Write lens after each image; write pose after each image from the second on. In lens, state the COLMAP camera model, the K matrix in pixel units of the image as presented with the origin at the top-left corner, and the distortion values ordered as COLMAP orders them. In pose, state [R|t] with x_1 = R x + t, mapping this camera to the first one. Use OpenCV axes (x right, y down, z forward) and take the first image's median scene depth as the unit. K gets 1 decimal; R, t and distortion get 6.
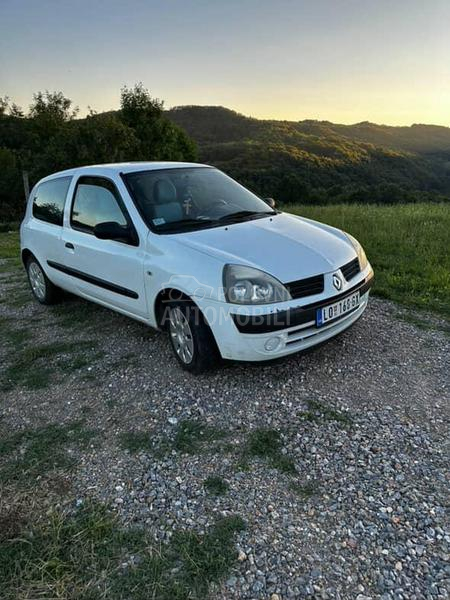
lens RADIAL K [[430.2, 0, 227.3], [0, 430.2, 303.6], [0, 0, 1]] dist [0.045540, -0.040823]
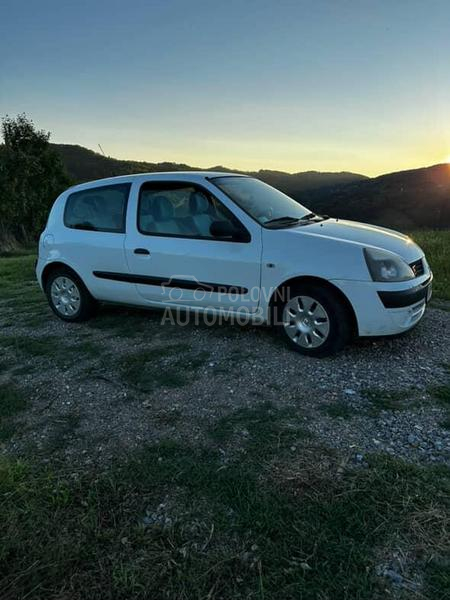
lens RADIAL K [[430.2, 0, 223.7], [0, 430.2, 301.2], [0, 0, 1]] dist [0.045540, -0.040823]
pose [[0.956410, -0.057041, 0.286403, -0.553043], [0.082250, 0.993651, -0.076768, 0.080962], [-0.280205, 0.096978, 0.955029, 0.032101]]
